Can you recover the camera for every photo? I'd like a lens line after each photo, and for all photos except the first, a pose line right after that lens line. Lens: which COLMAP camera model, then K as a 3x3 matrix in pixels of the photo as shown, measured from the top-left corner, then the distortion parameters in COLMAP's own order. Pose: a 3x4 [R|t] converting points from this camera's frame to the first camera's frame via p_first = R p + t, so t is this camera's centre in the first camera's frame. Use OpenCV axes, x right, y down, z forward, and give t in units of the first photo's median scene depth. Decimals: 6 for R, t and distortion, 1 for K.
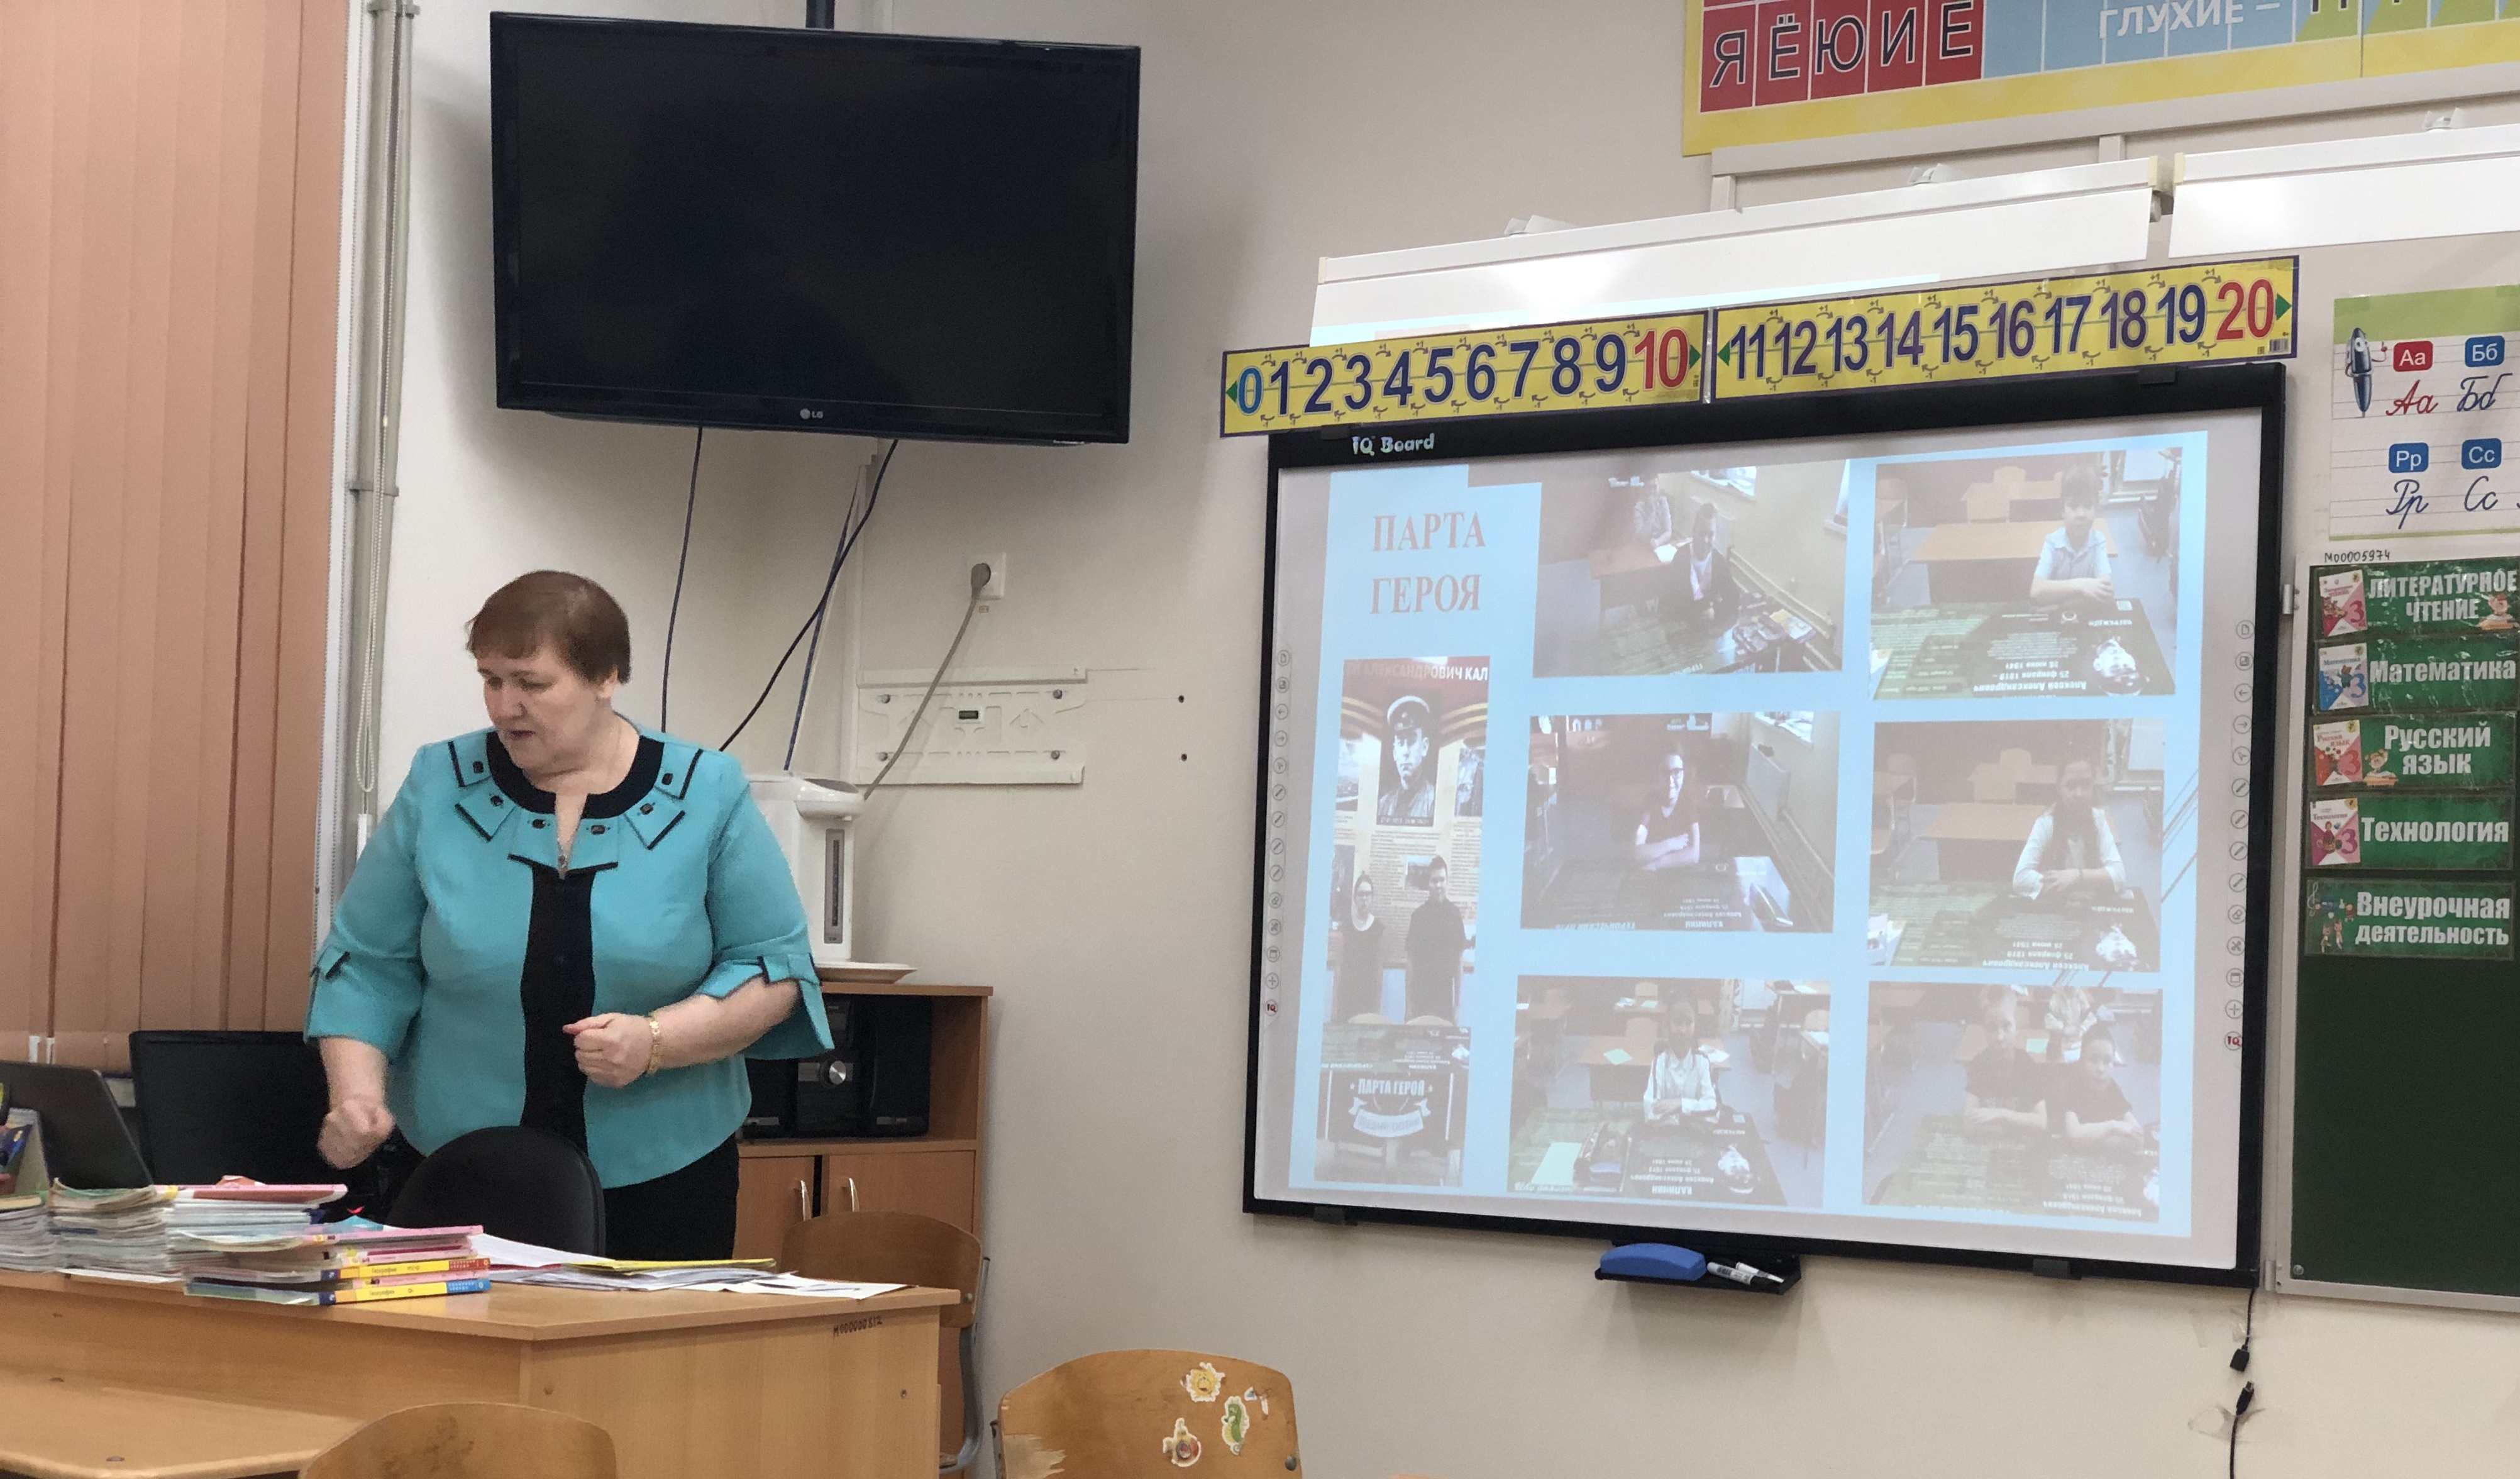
lens RADIAL K [[3842.0, 0, 1260.1], [0, 3842.0, 747.1], [0, 0, 1]] dist [0.031626, 0.000000]
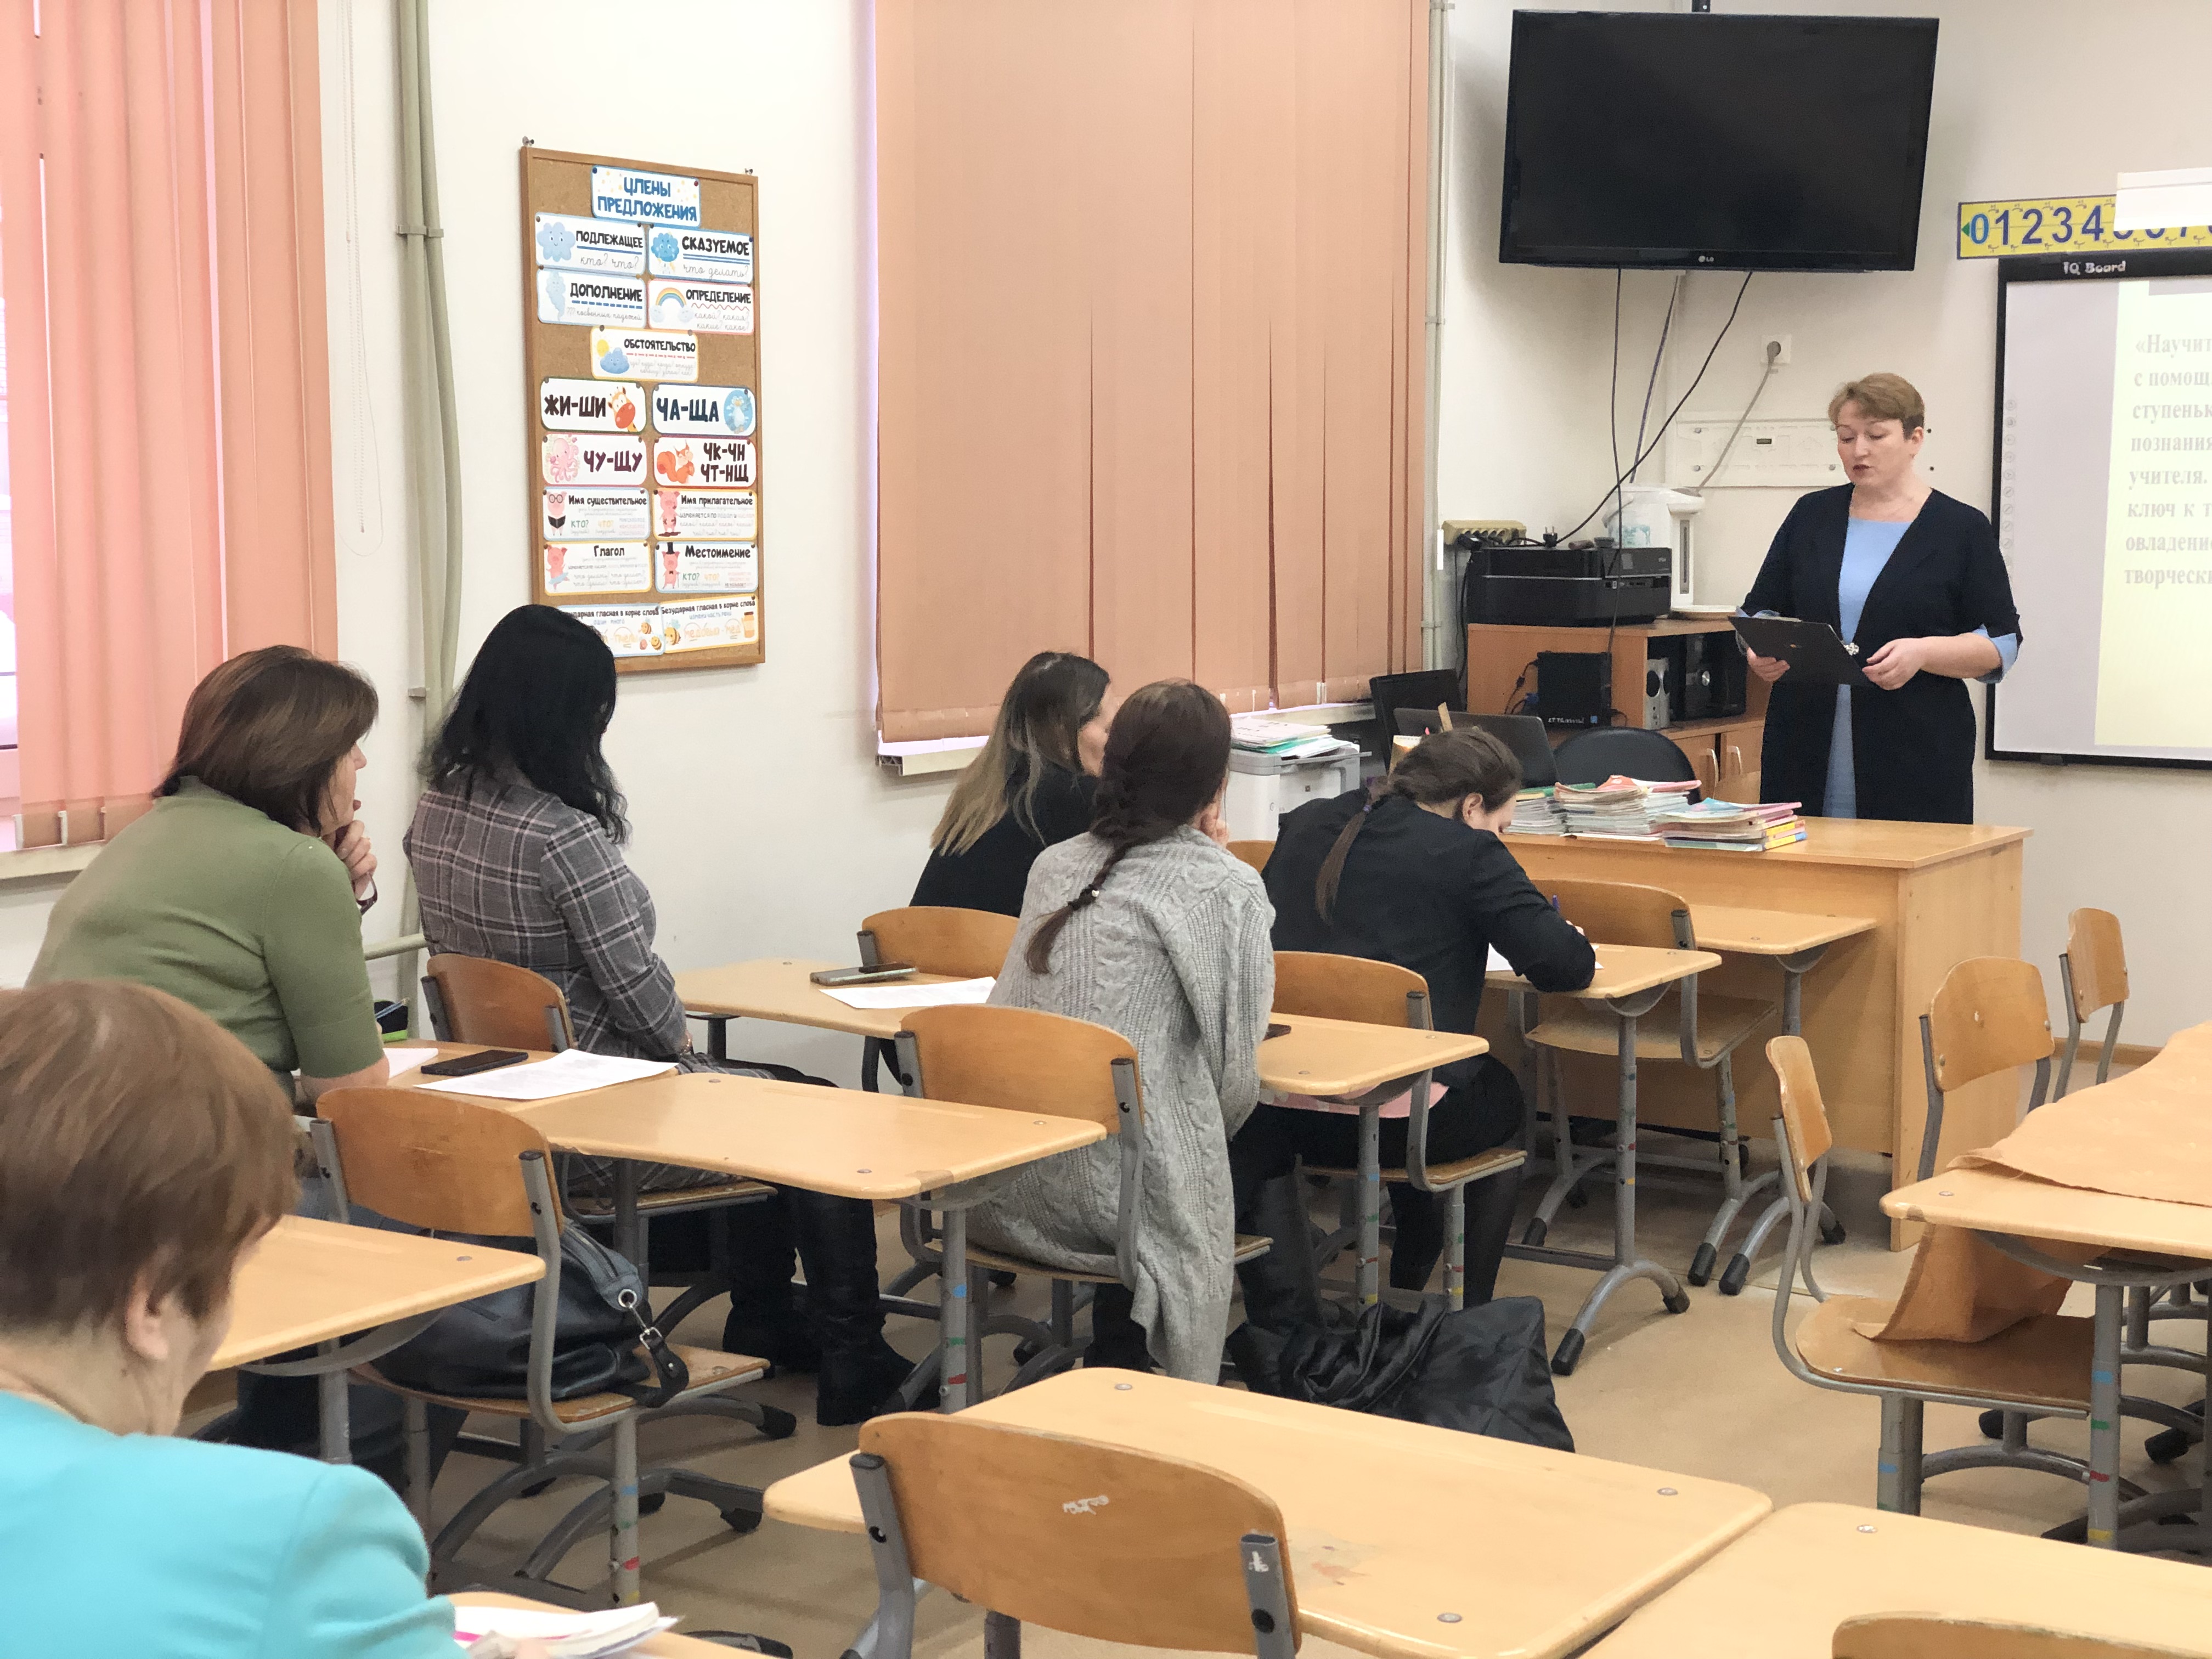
lens RADIAL K [[3308.0, 0, 1106.2], [0, 3308.0, 835.6], [0, 0, 1]] dist [-0.039636, 0.000000]
pose [[0.998659, -0.036623, -0.036590, -0.317555], [0.042039, 0.986168, 0.160331, -0.080830], [0.030212, -0.161654, 0.986385, -0.354675]]
